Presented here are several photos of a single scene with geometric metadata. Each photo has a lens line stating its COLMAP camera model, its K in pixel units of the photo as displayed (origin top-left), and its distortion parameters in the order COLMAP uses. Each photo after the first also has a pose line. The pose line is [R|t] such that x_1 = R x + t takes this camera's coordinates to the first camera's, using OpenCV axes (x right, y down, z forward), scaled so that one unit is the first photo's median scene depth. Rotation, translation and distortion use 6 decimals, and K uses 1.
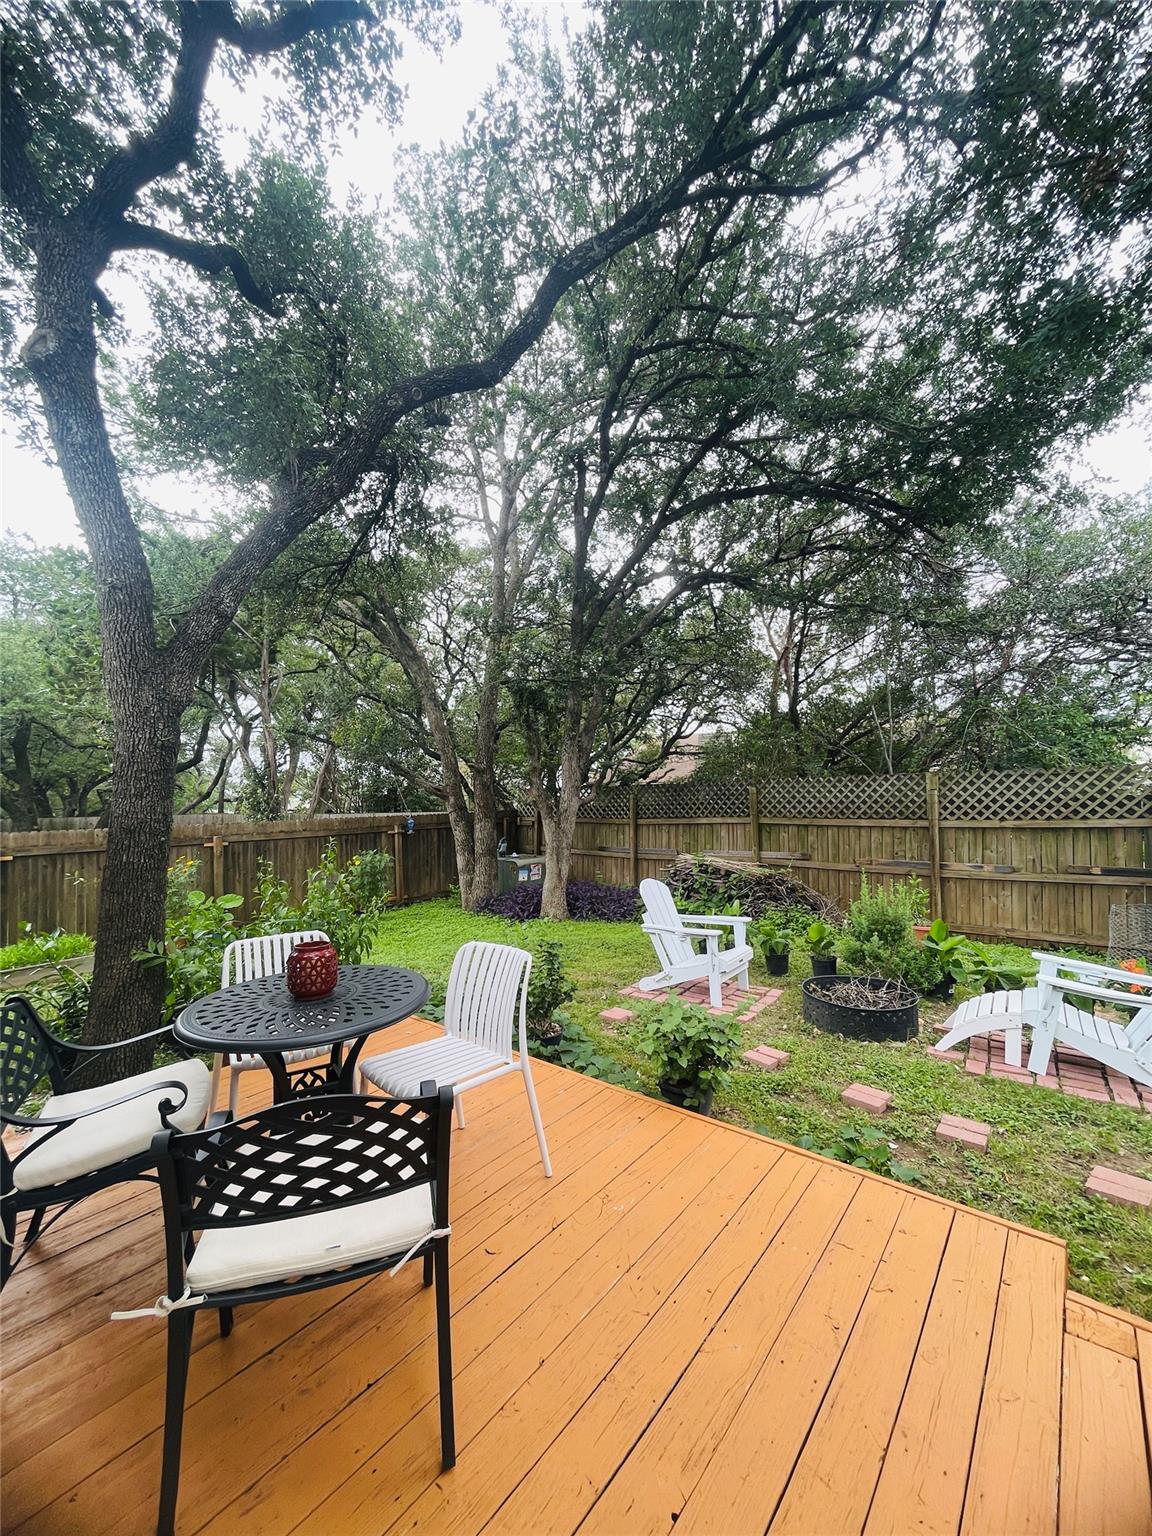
lens RADIAL K [[626.5, 0, 581.1], [0, 626.5, 767.1], [0, 0, 1]] dist [0.008279, -0.000154]
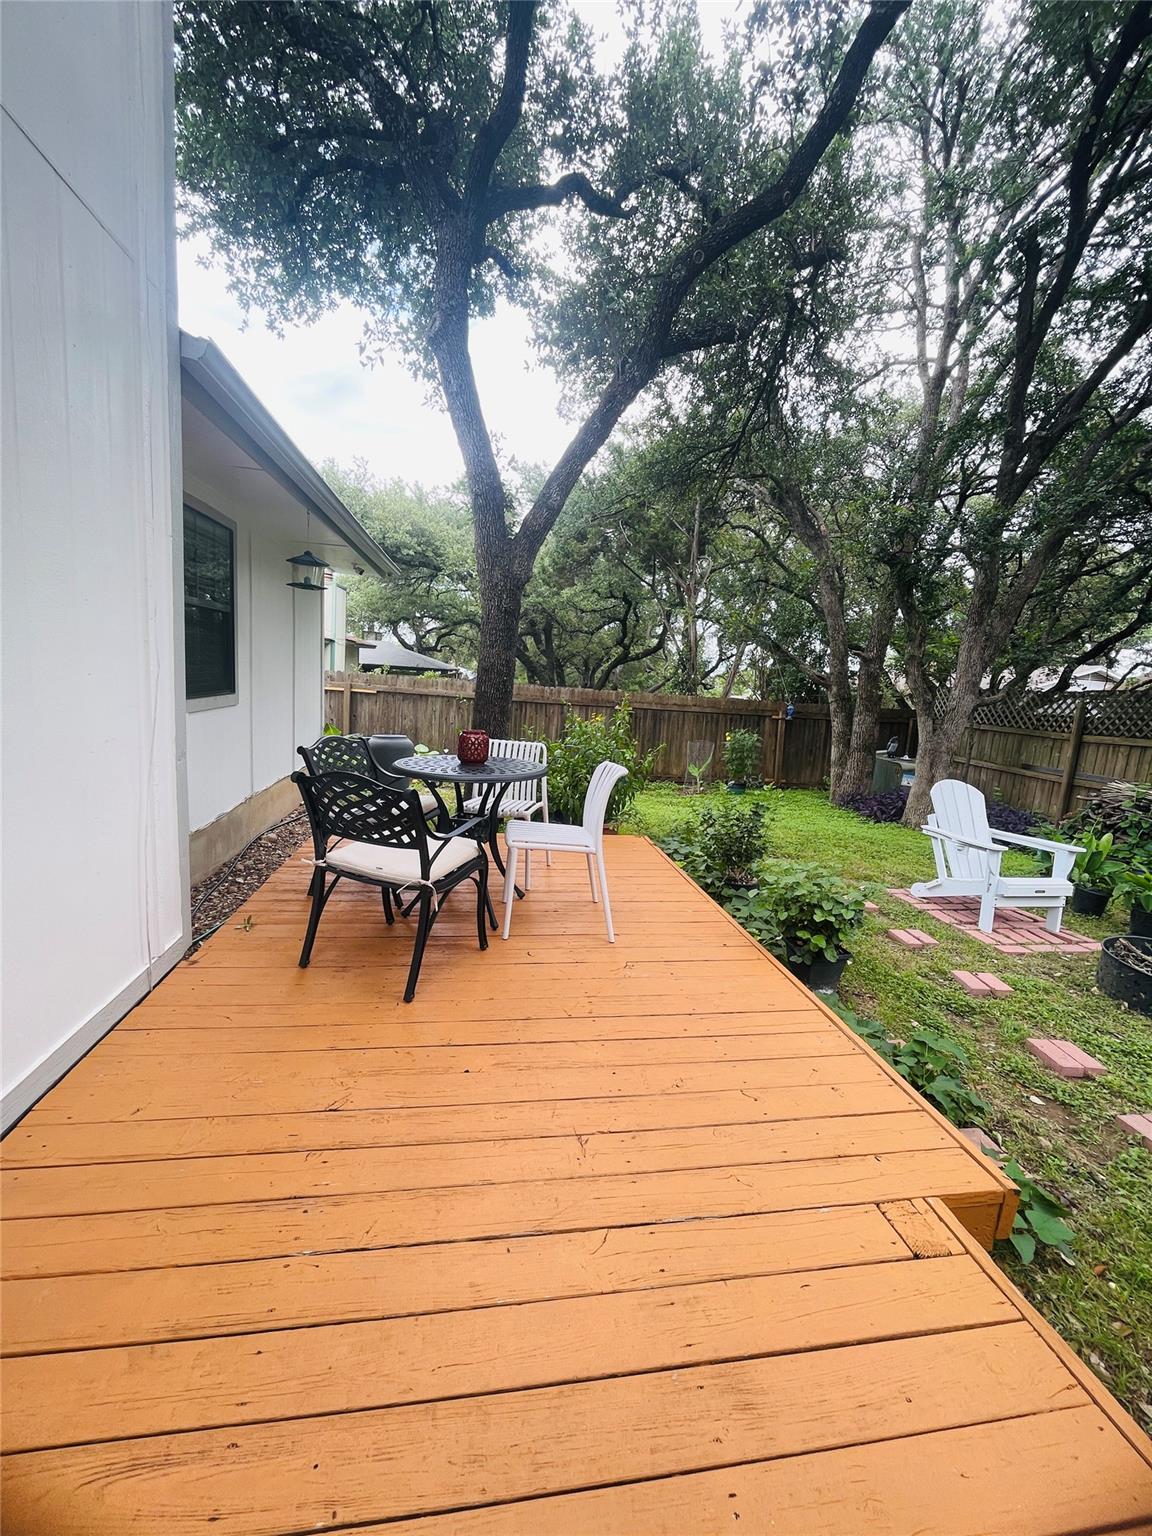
lens RADIAL K [[626.5, 0, 581.1], [0, 626.5, 767.1], [0, 0, 1]] dist [0.008279, -0.000154]
pose [[0.742612, 0.156370, -0.651211, 0.176787], [-0.052265, 0.982926, 0.176421, 0.023121], [0.667679, -0.096977, 0.738106, 0.017574]]
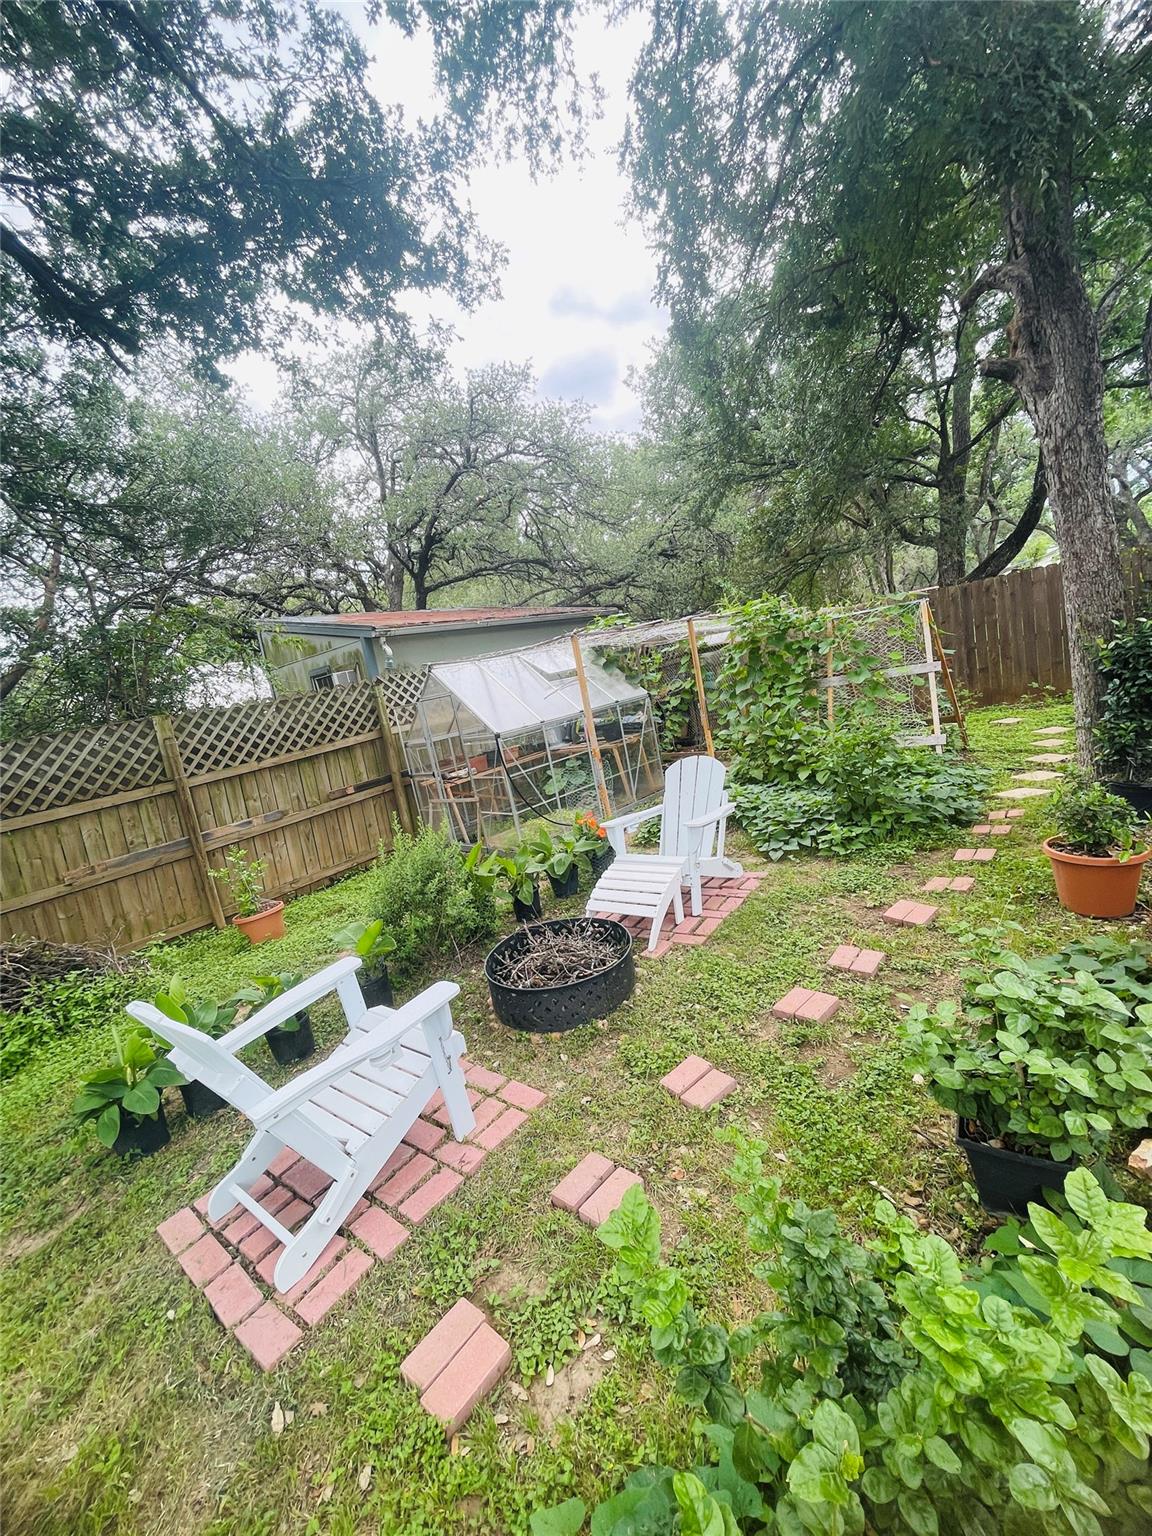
lens RADIAL K [[621.1, 0, 576.1], [0, 621.1, 763.0], [0, 0, 1]] dist [-0.007171, -0.000562]
pose [[0.037273, -0.146397, 0.988524, -0.111410], [0.139975, 0.980223, 0.139890, 0.026790], [-0.989453, 0.133155, 0.057027, 0.460378]]
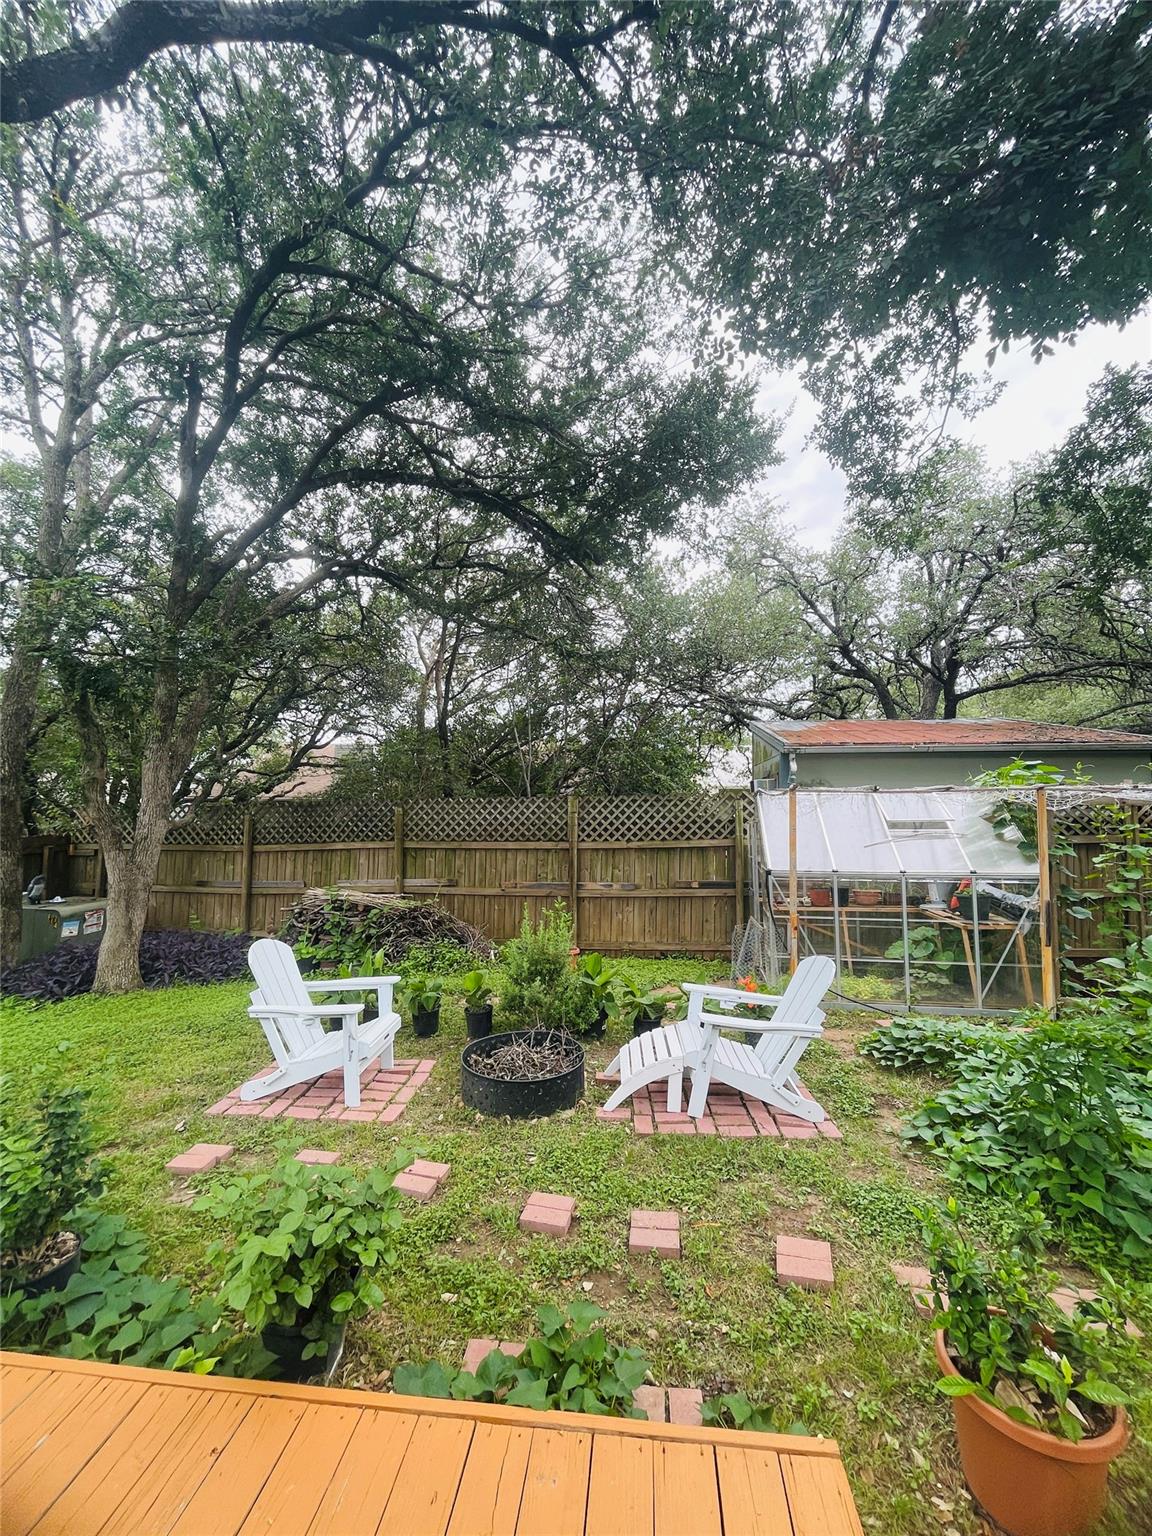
lens RADIAL K [[623.4, 0, 576.8], [0, 623.4, 761.3], [0, 0, 1]] dist [-0.010340, 0.007175]
pose [[0.846758, 0.047201, 0.529880, 0.014856], [-0.030671, 0.998731, -0.039952, -0.006954], [-0.531093, 0.017578, 0.847131, 0.114349]]
